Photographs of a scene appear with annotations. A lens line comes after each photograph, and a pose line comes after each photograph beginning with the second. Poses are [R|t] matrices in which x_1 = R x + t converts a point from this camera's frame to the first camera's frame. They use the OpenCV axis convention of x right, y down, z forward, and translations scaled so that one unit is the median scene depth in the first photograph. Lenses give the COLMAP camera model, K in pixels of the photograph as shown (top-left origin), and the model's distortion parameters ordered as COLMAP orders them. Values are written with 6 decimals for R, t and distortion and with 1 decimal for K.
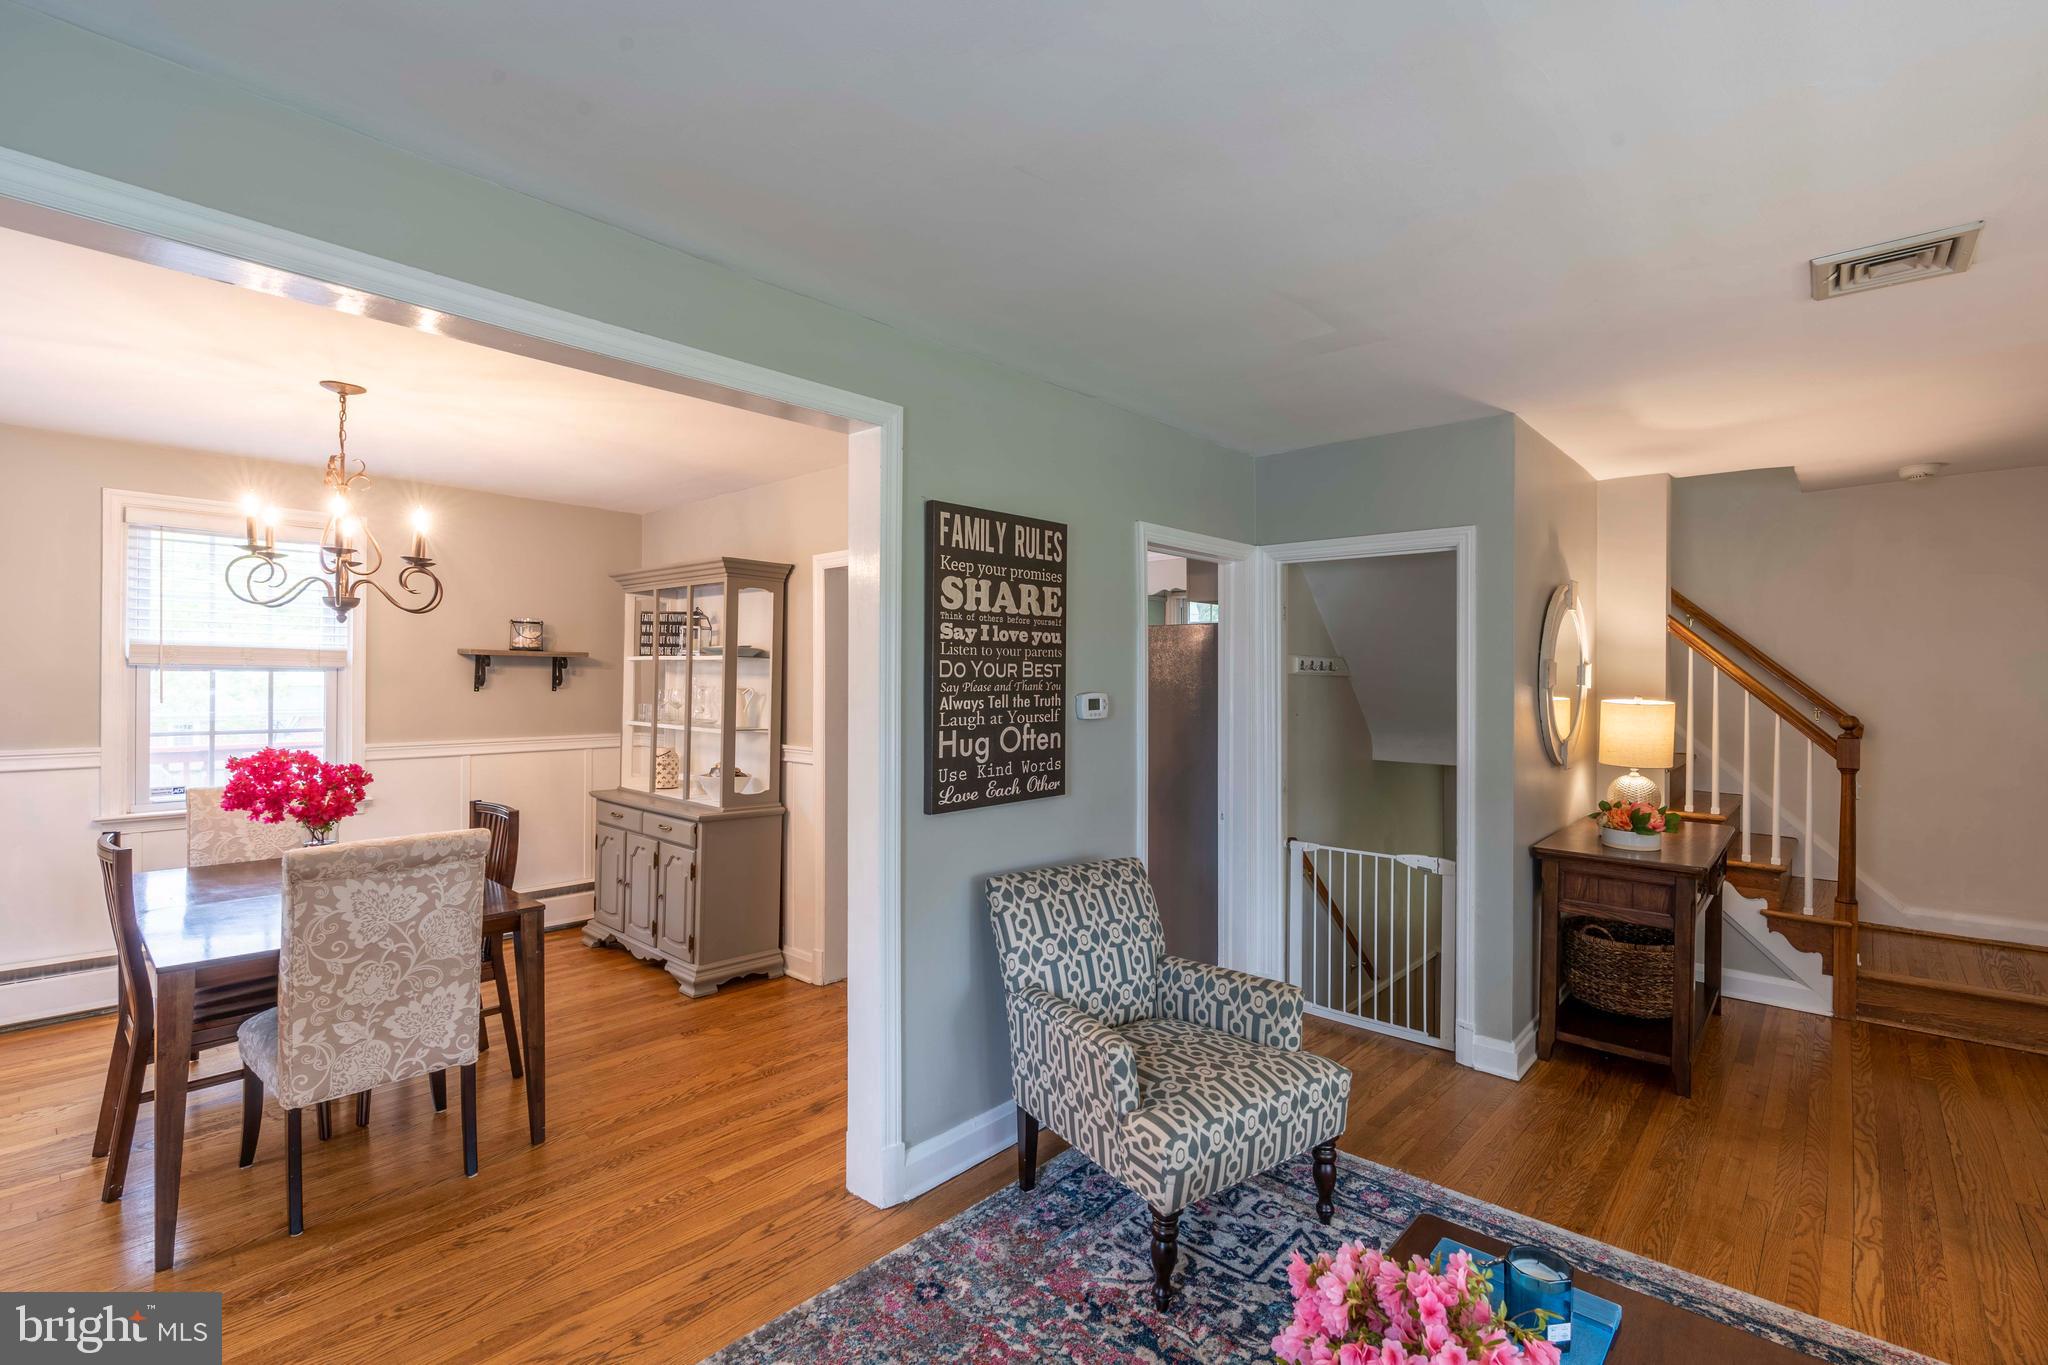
lens RADIAL K [[928.2, 0, 1027.2], [0, 928.2, 680.6], [0, 0, 1]] dist [-0.005054, 0.001266]
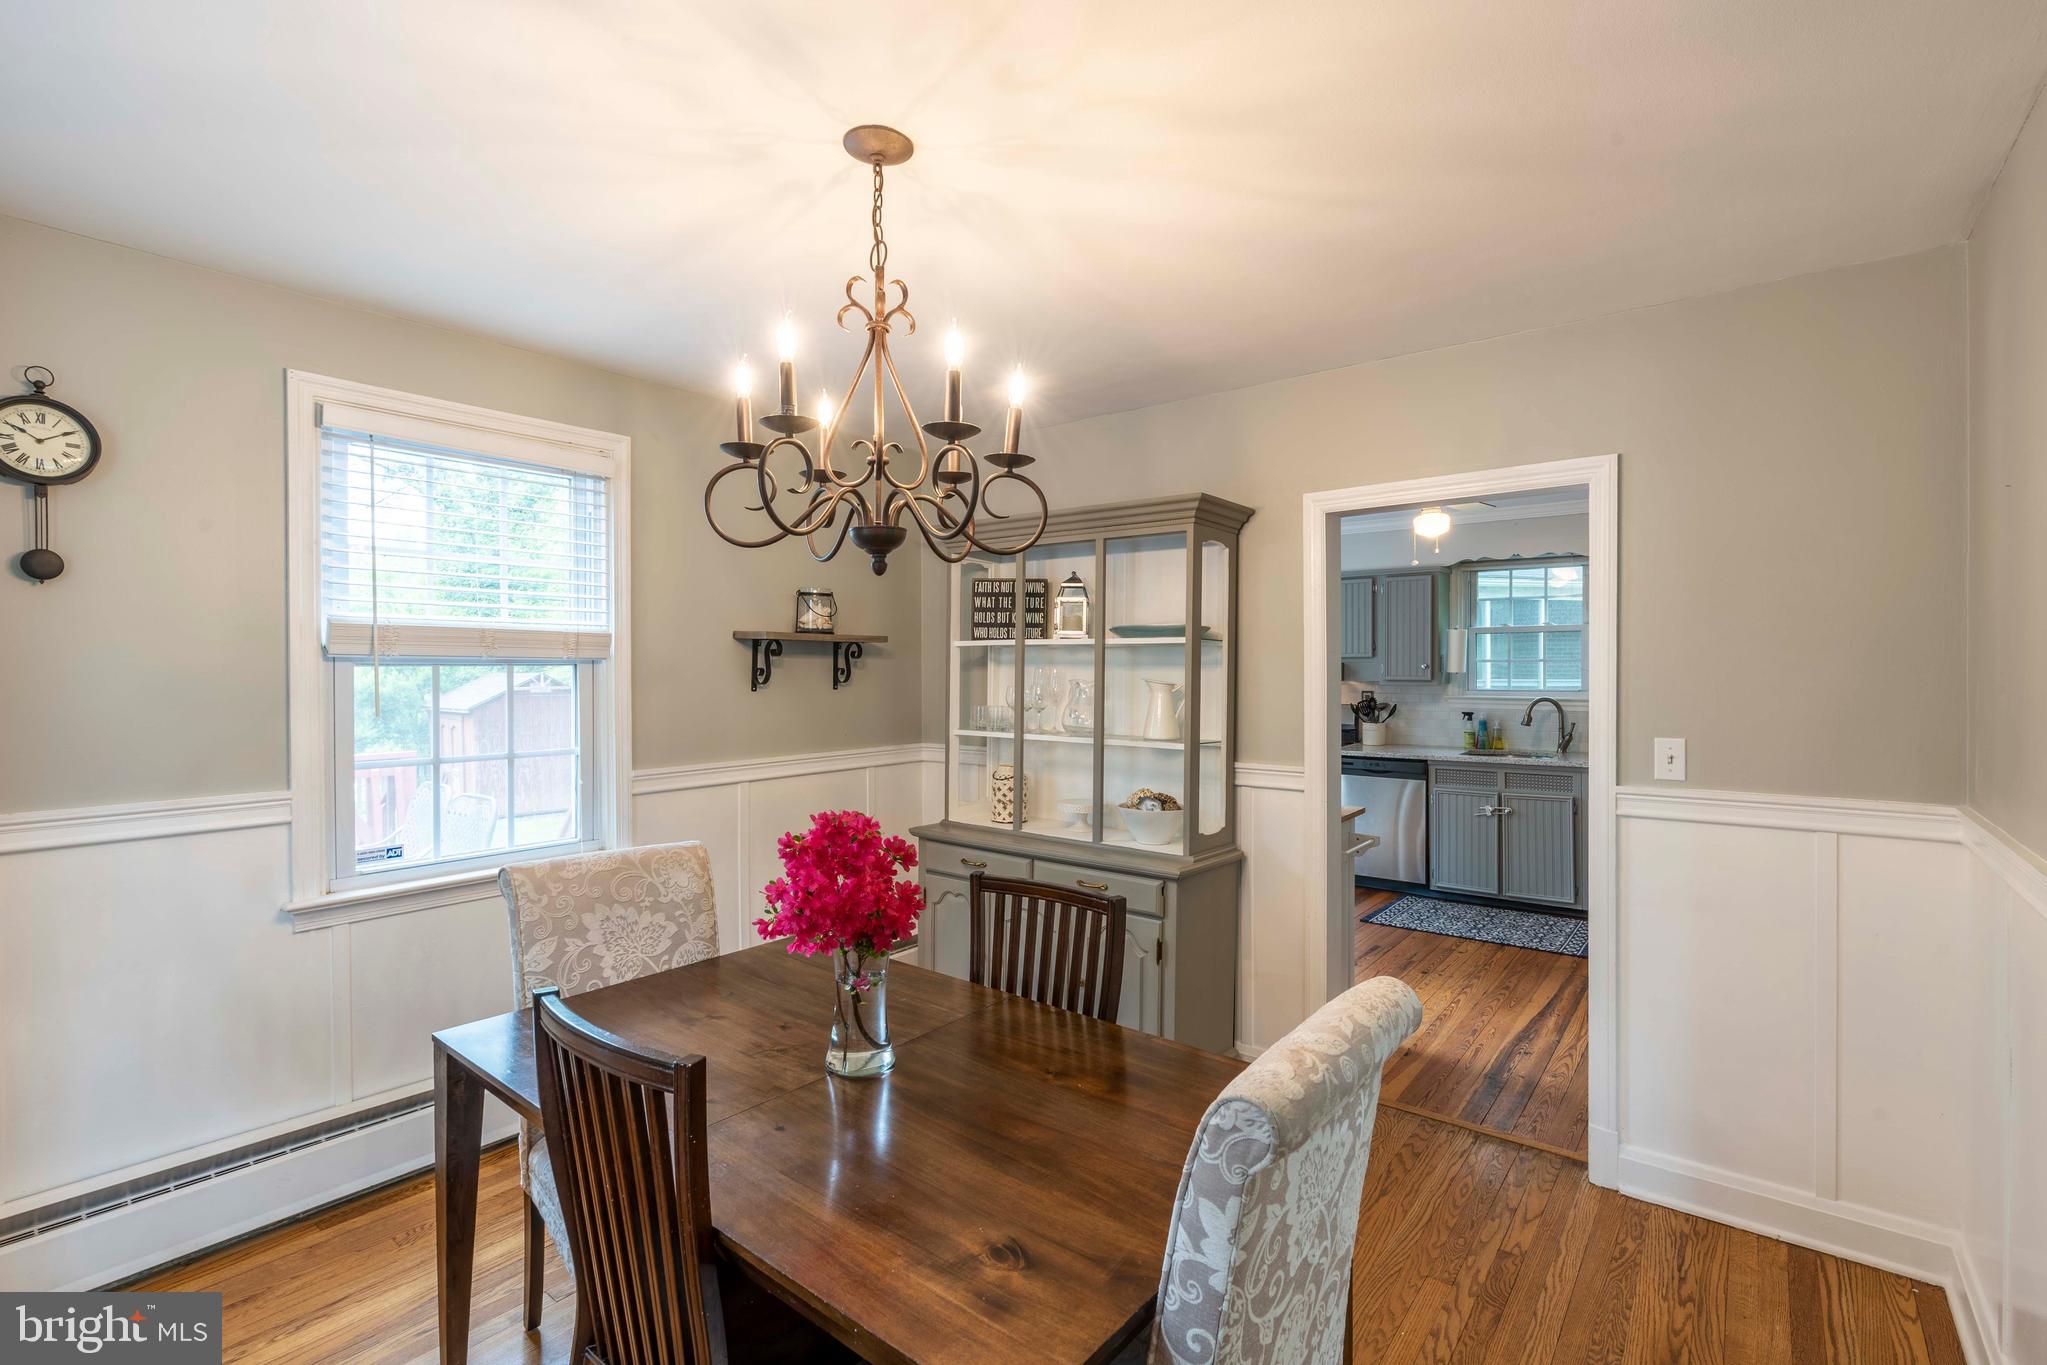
lens RADIAL K [[927.7, 0, 1026.7], [0, 927.7, 680.6], [0, 0, 1]] dist [-0.005054, 0.001266]
pose [[0.998003, -0.009916, 0.062382, -0.486602], [0.009137, 0.999877, 0.012770, -0.004370], [-0.062501, -0.012174, 0.997971, 0.313346]]
